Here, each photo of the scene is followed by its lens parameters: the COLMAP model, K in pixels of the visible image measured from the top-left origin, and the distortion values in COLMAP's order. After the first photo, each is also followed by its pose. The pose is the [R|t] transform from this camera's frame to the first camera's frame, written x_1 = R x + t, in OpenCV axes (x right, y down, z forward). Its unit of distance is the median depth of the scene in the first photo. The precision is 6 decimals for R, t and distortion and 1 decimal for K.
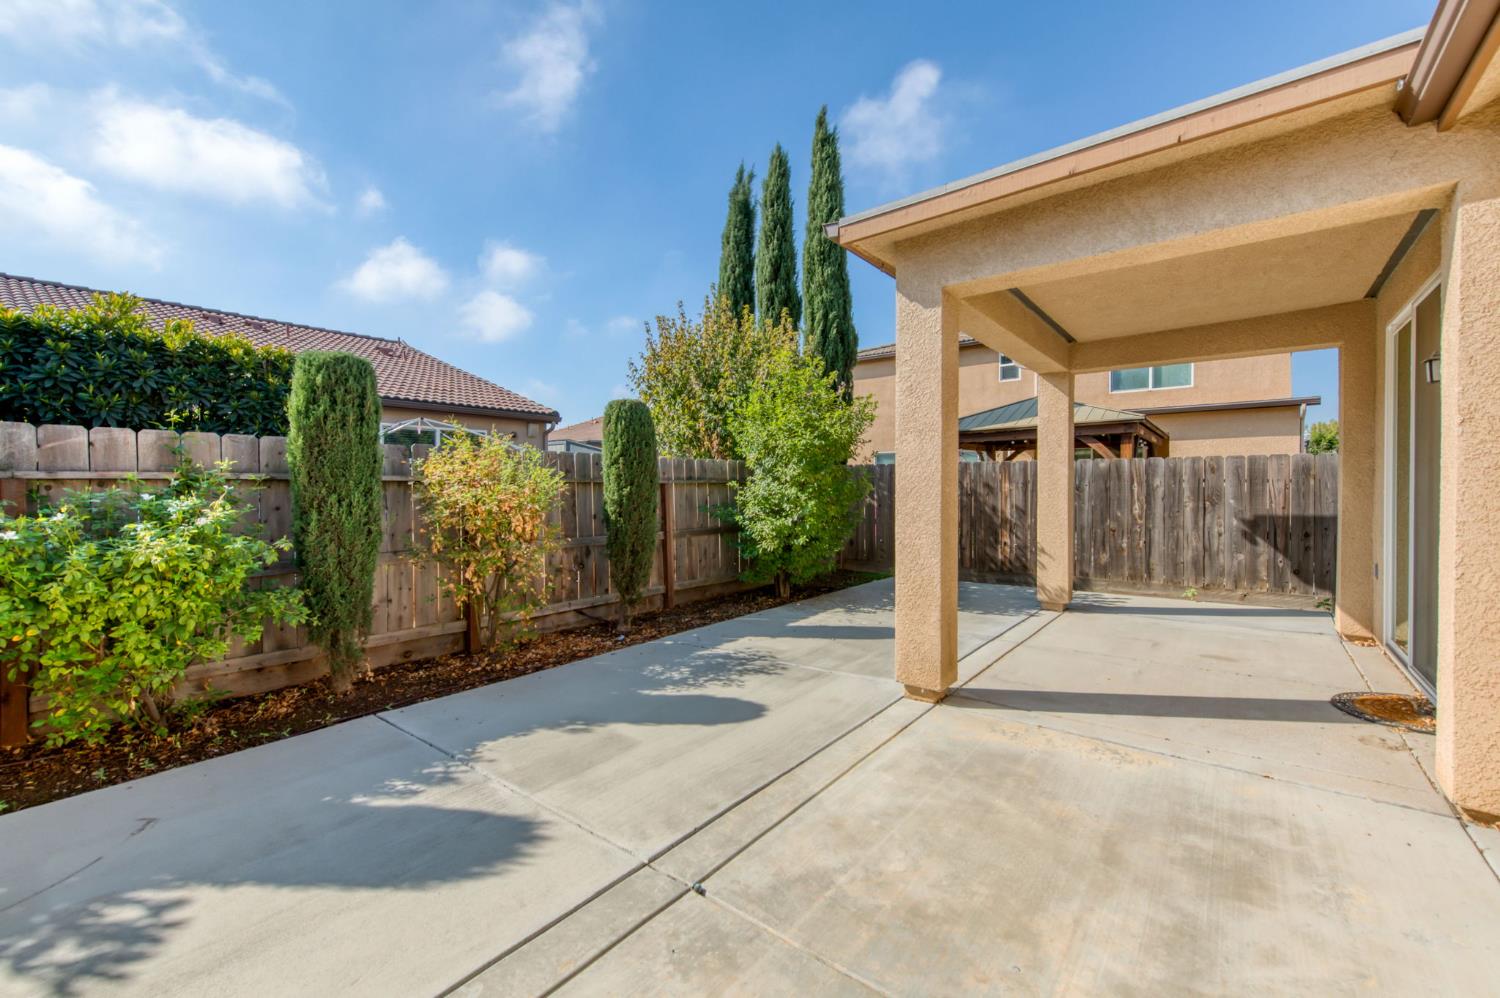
lens RADIAL K [[590.2, 0, 751.0], [0, 590.2, 496.2], [0, 0, 1]] dist [-0.000113, 0.000020]
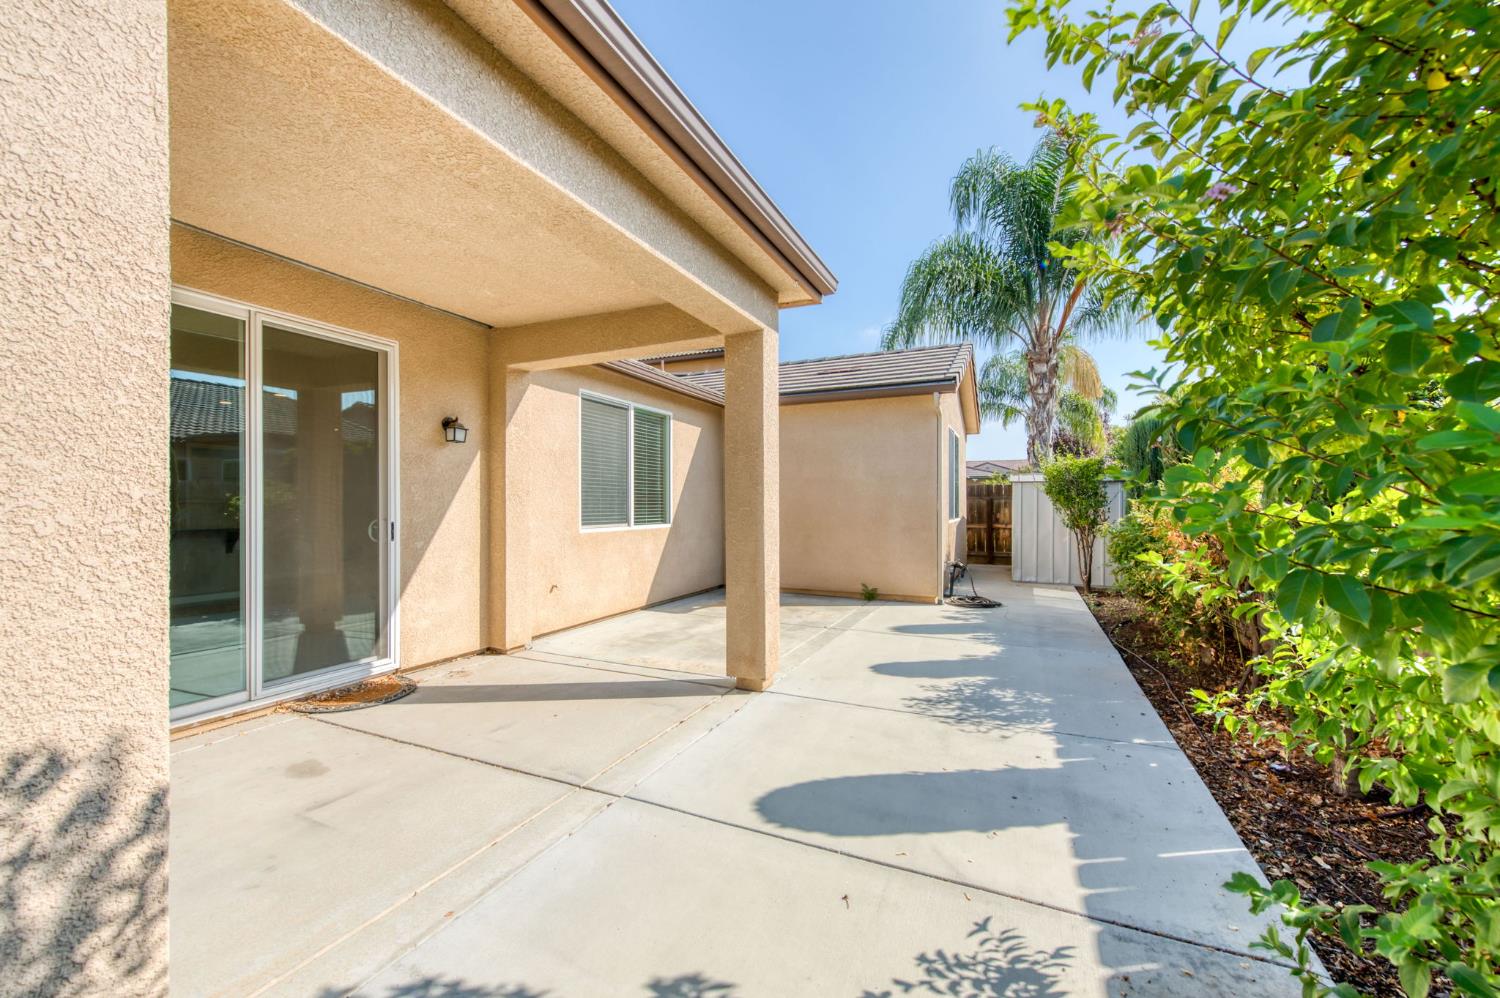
lens RADIAL K [[590.2, 0, 748.7], [0, 590.2, 498.3], [0, 0, 1]] dist [-0.000113, 0.000020]
pose [[-0.966055, 0.002304, -0.258326, 0.532228], [0.000246, 0.999968, 0.007997, -0.023908], [0.258336, 0.007662, -0.966025, 1.857544]]
